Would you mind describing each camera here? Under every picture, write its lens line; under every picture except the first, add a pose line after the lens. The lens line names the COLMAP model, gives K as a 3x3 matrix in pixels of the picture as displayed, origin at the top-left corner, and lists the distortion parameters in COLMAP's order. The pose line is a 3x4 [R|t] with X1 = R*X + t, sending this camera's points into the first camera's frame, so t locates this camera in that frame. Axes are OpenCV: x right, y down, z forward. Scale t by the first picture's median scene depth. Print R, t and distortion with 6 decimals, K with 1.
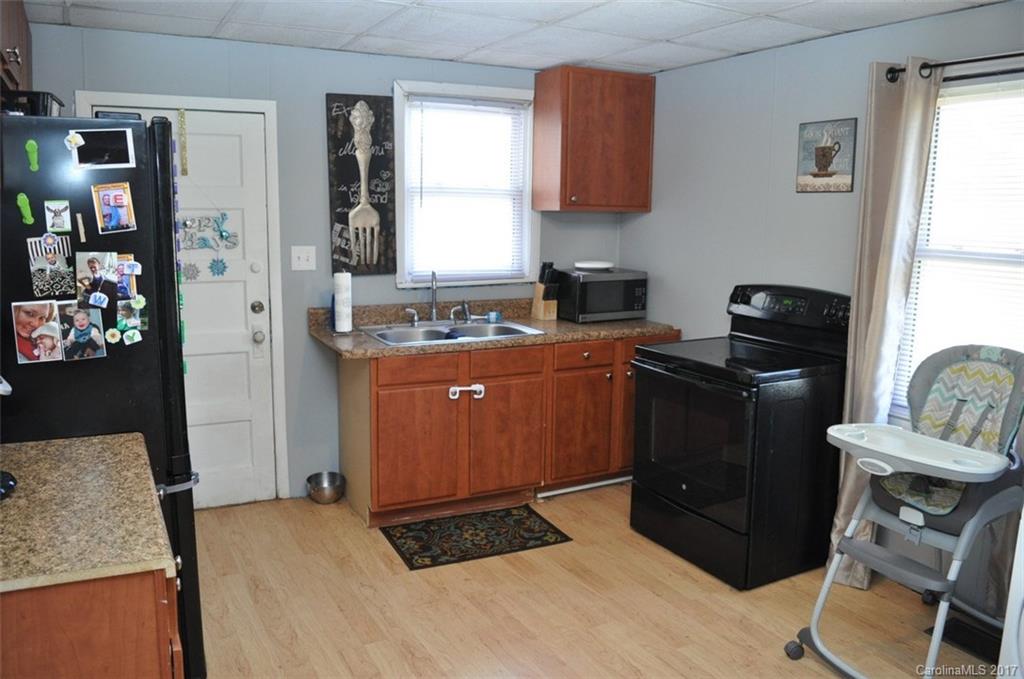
lens RADIAL K [[800.8, 0, 510.0], [0, 800.8, 341.0], [0, 0, 1]] dist [-0.083850, 0.012047]
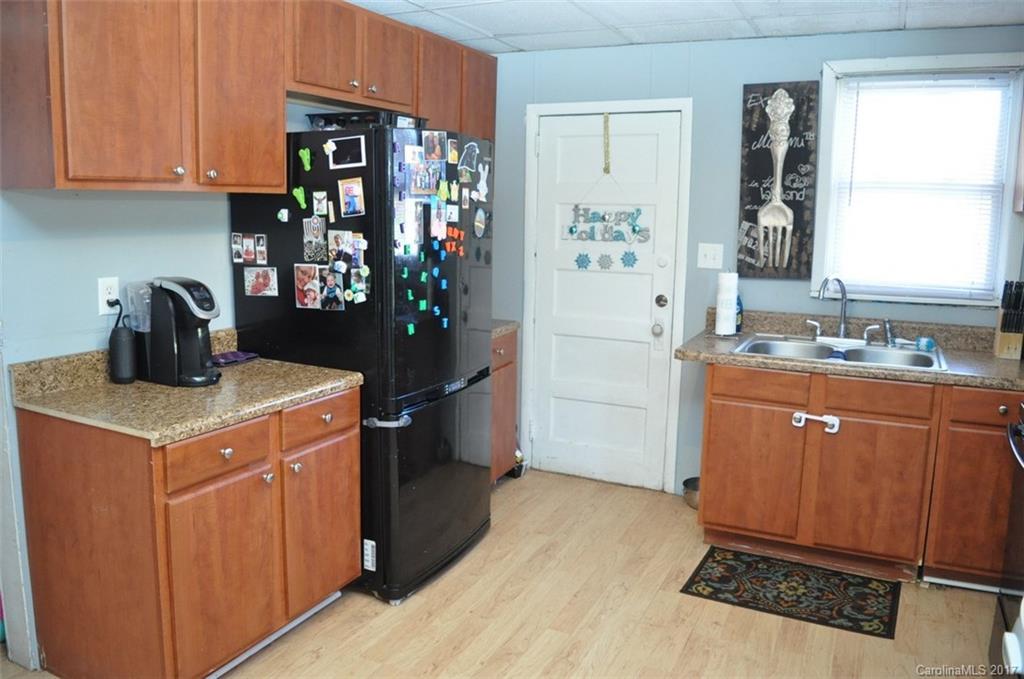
lens RADIAL K [[800.8, 0, 510.5], [0, 800.8, 339.1], [0, 0, 1]] dist [-0.083850, 0.012047]
pose [[0.595310, 0.125866, -0.793576, 0.403816], [-0.135914, 0.989196, 0.054936, -0.024671], [0.791917, 0.075154, 0.605986, 0.231294]]
